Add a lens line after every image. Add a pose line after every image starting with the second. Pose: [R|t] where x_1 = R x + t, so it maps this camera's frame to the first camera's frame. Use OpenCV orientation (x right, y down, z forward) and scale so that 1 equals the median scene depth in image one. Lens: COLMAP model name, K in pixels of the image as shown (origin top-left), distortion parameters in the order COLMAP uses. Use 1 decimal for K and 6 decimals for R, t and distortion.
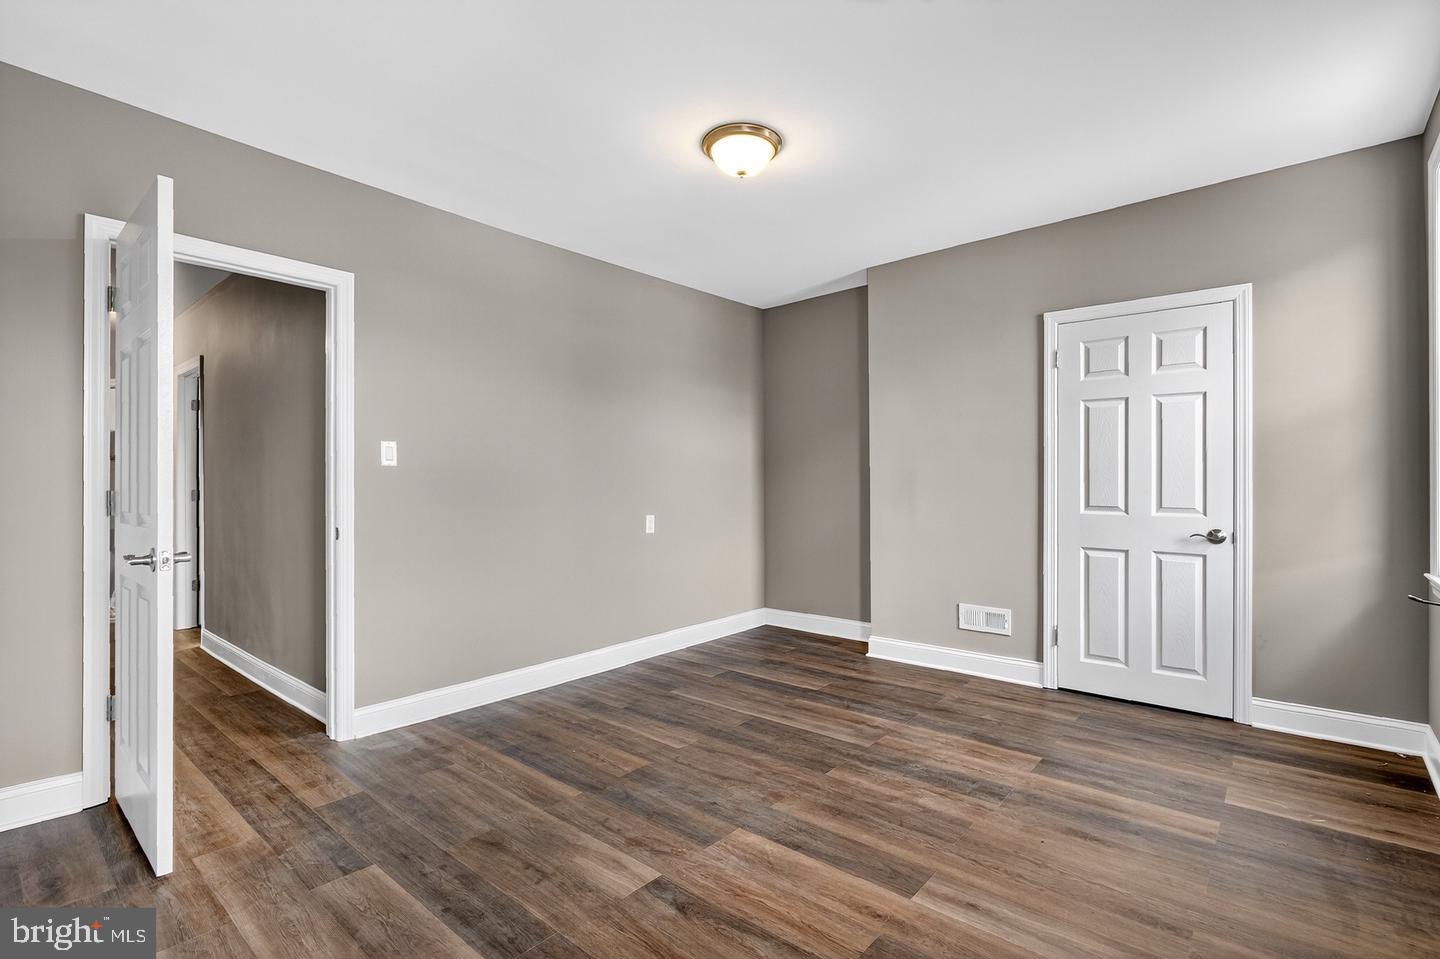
lens RADIAL K [[667.3, 0, 720.0], [0, 667.3, 479.5], [0, 0, 1]] dist [-0.002350, 0.001914]
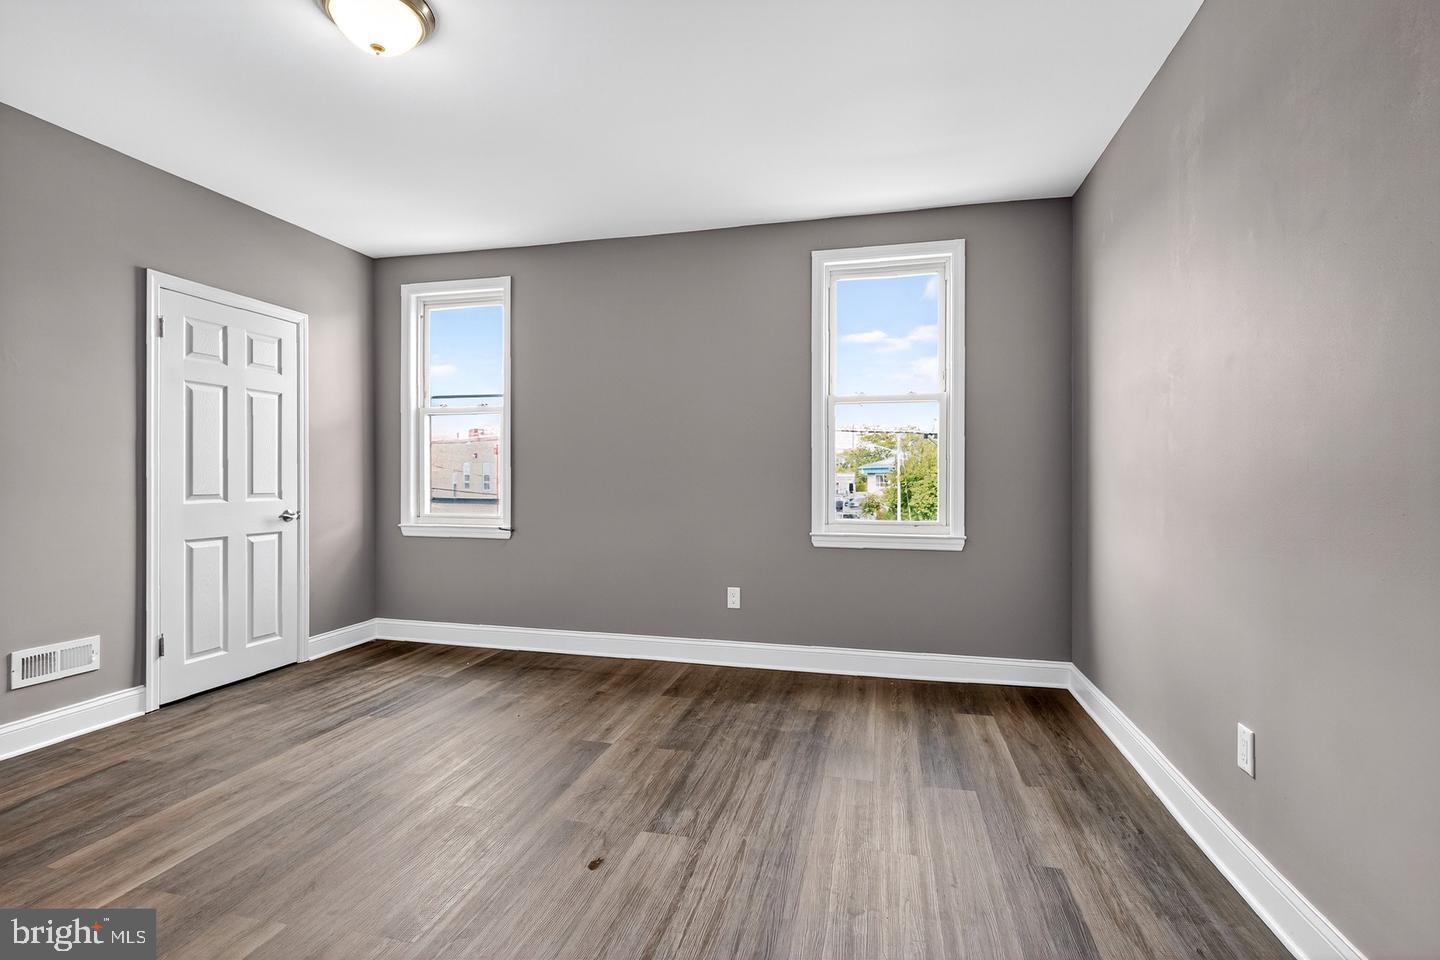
lens RADIAL K [[667.3, 0, 720.0], [0, 667.3, 480.0], [0, 0, 1]] dist [-0.002350, 0.001914]
pose [[-0.447965, -0.007028, 0.894023, -0.689722], [-0.005325, 0.999972, 0.005193, 0.010938], [-0.894035, -0.002434, -0.447990, 0.855061]]
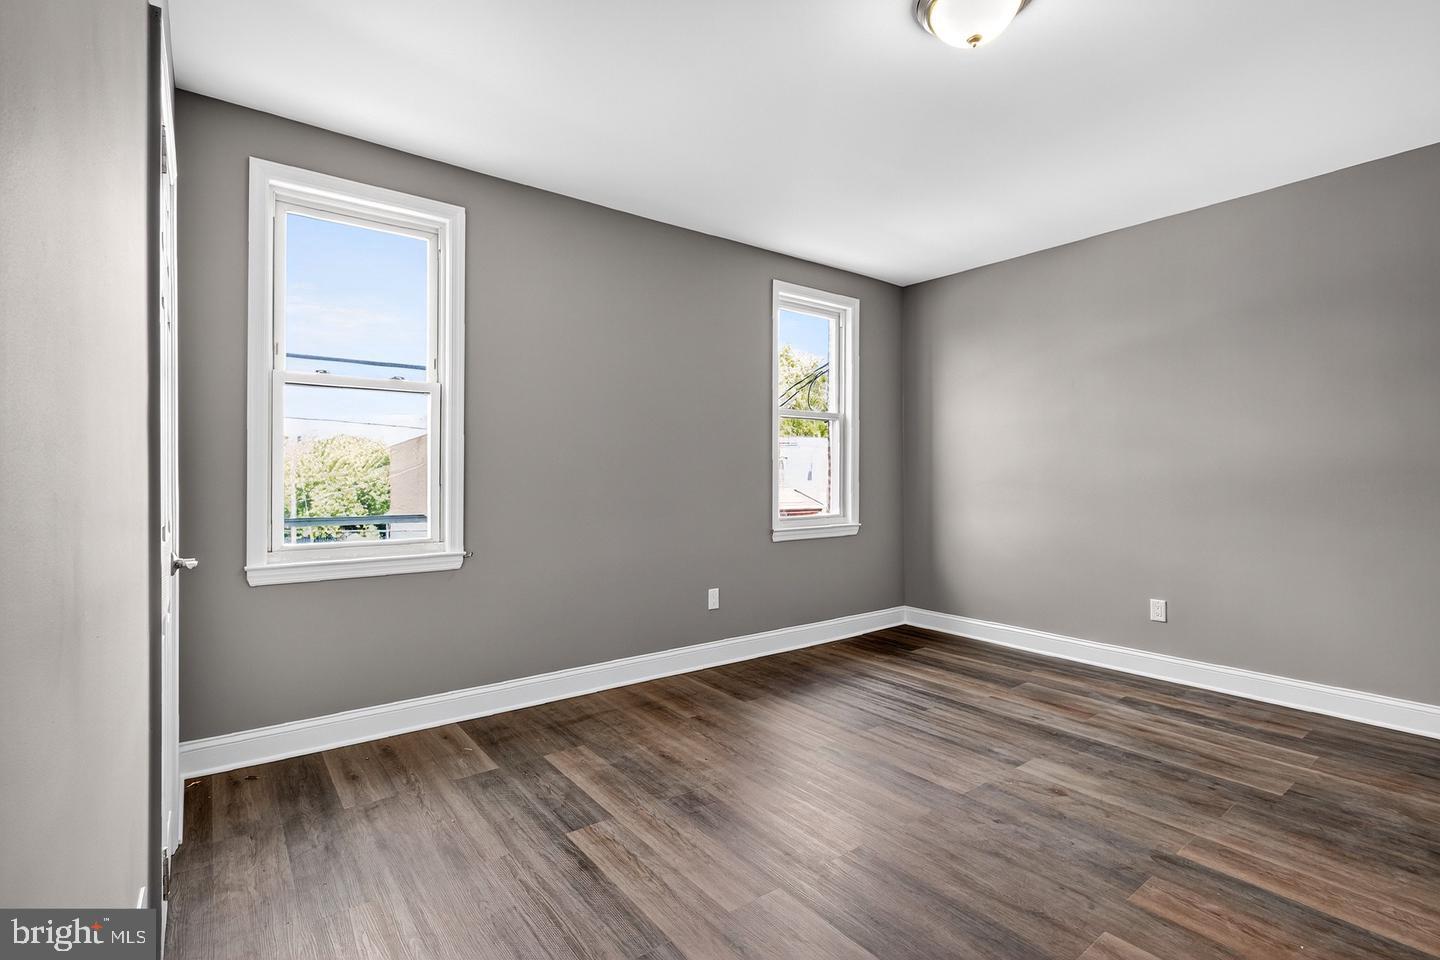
lens RADIAL K [[665.7, 0, 720.0], [0, 665.7, 480.0], [0, 0, 1]] dist [0.001386, -0.000102]
pose [[-0.977972, 0.002209, 0.208723, 0.131922], [0.002353, 0.999997, 0.000444, 0.009626], [-0.208721, 0.000925, -0.977975, 1.509437]]
